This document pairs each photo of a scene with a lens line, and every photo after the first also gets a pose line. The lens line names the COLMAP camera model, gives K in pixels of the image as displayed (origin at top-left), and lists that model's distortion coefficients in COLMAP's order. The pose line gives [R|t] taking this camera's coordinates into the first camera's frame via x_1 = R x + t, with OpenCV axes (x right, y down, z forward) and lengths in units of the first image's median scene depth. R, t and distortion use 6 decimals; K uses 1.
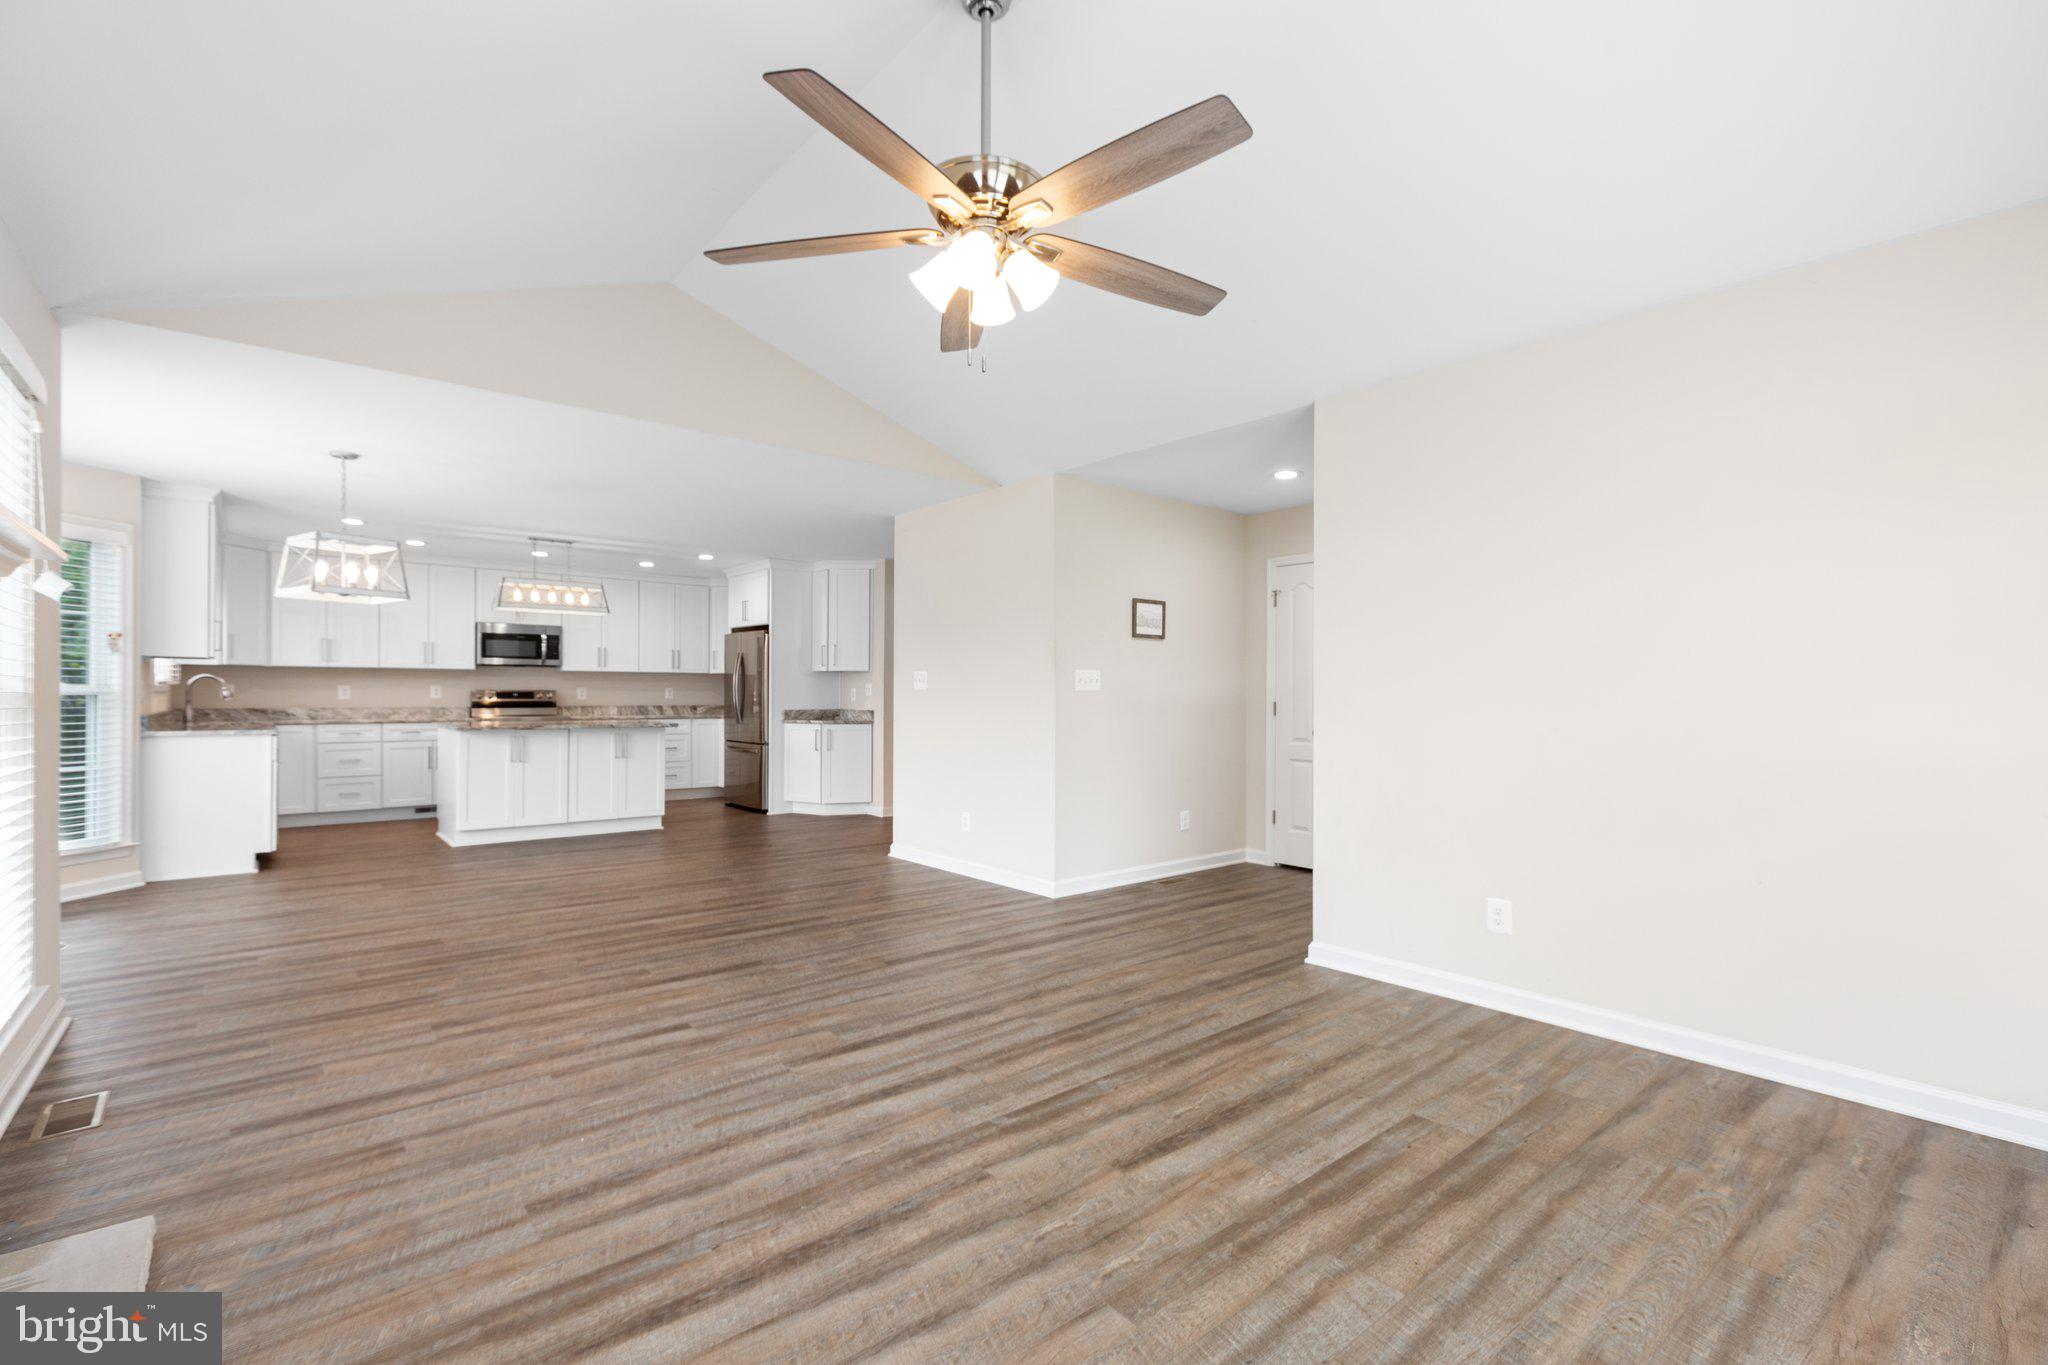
lens RADIAL K [[907.3, 0, 1023.2], [0, 907.3, 671.2], [0, 0, 1]] dist [0.000916, 0.000266]
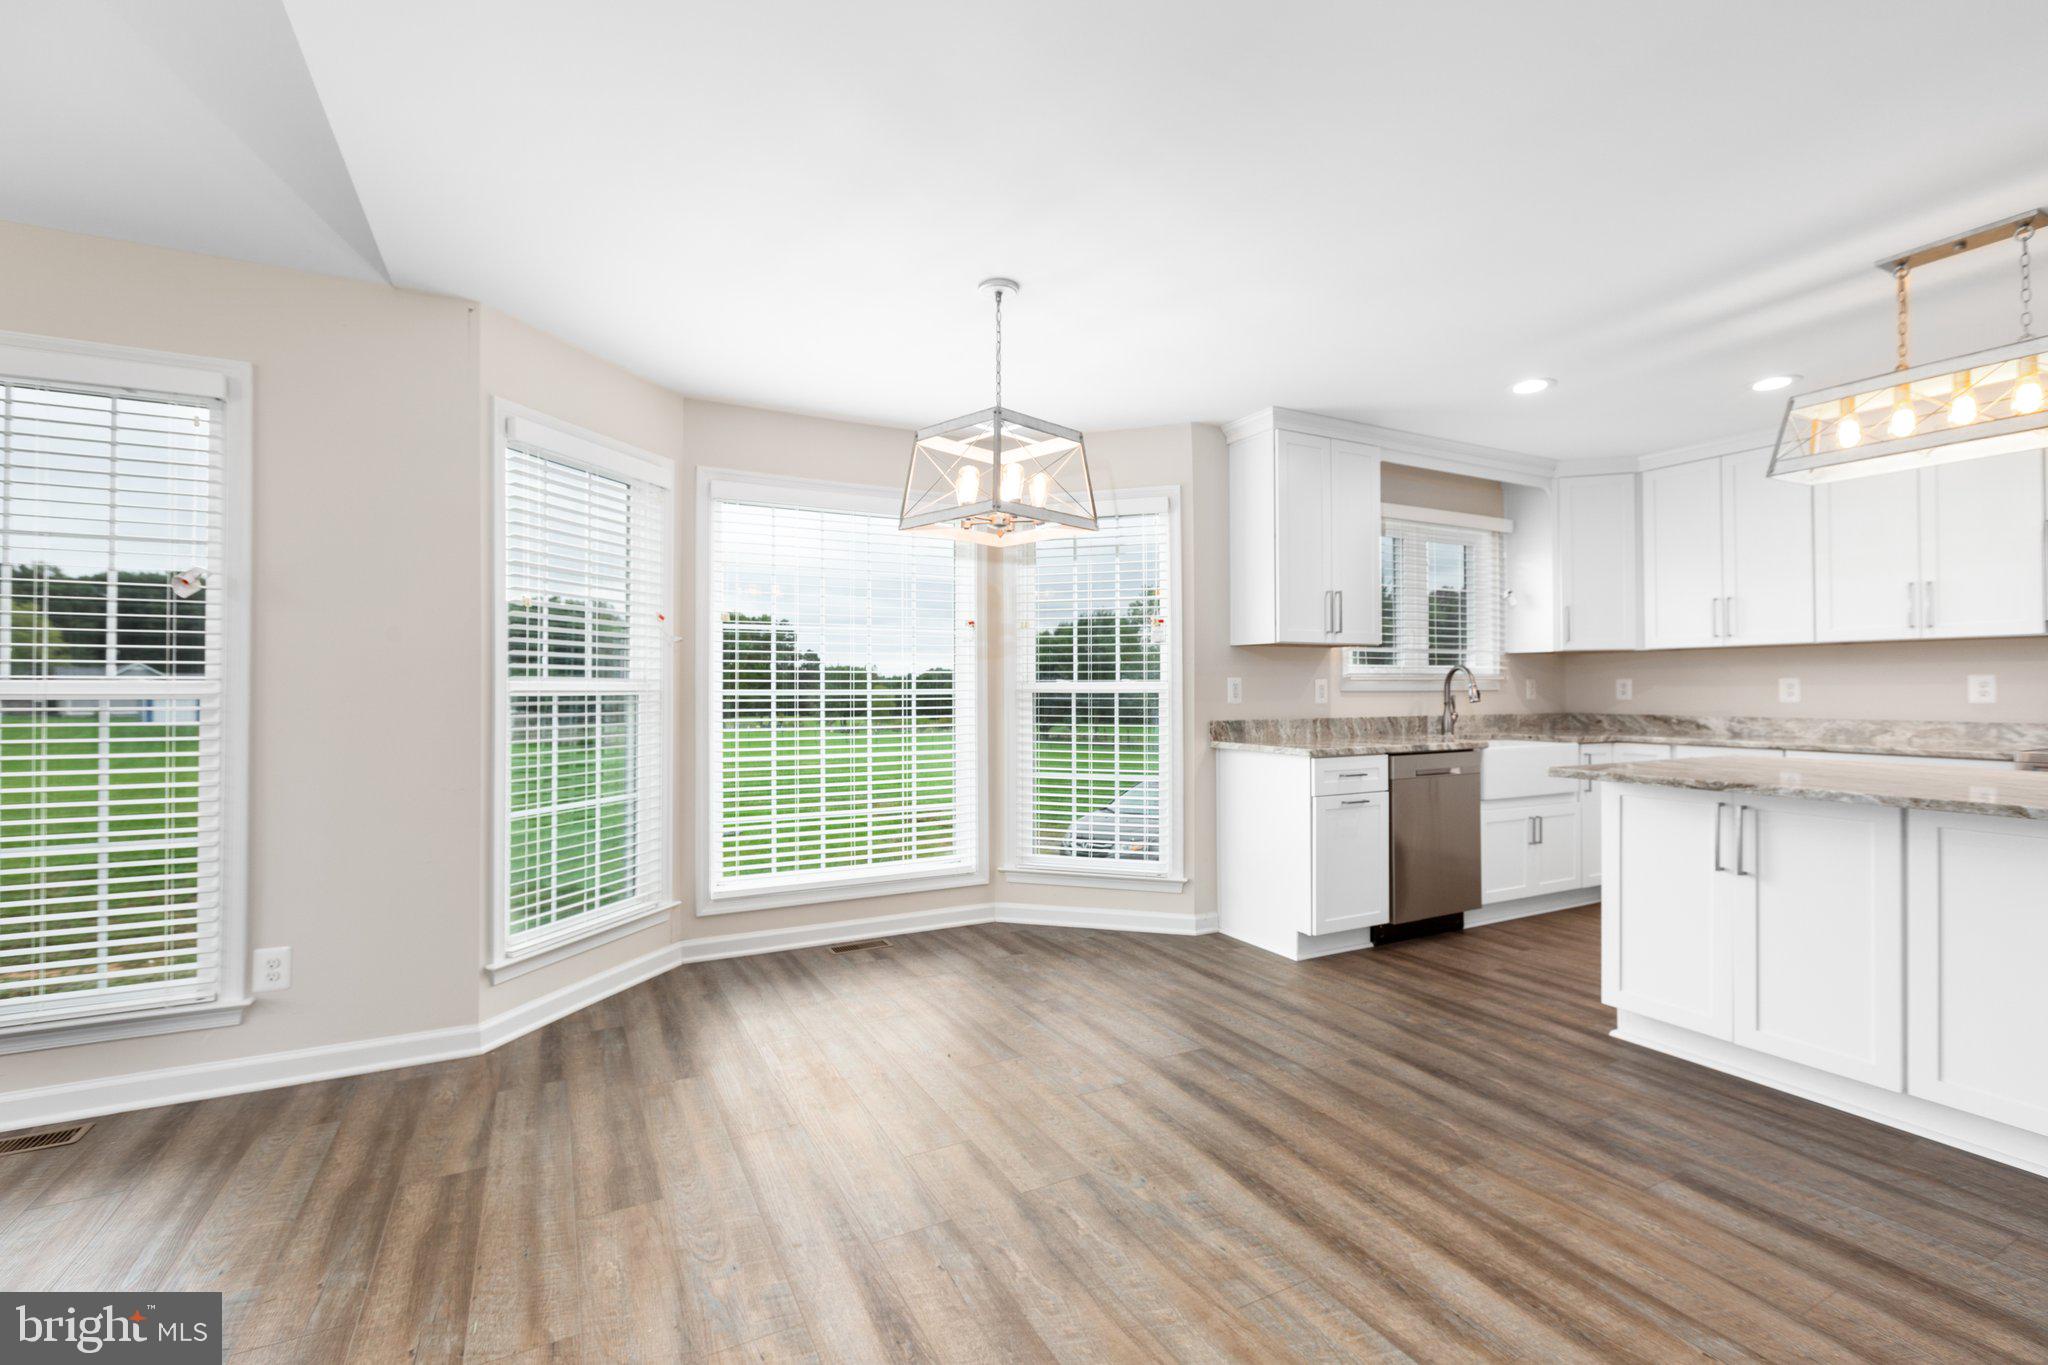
lens RADIAL K [[907.3, 0, 1023.2], [0, 907.3, 671.2], [0, 0, 1]] dist [0.000916, 0.000266]
pose [[-0.210536, -0.021070, -0.977359, -0.141534], [0.024653, 0.999335, -0.026855, 0.020807], [0.977275, -0.029748, -0.209876, 0.933004]]
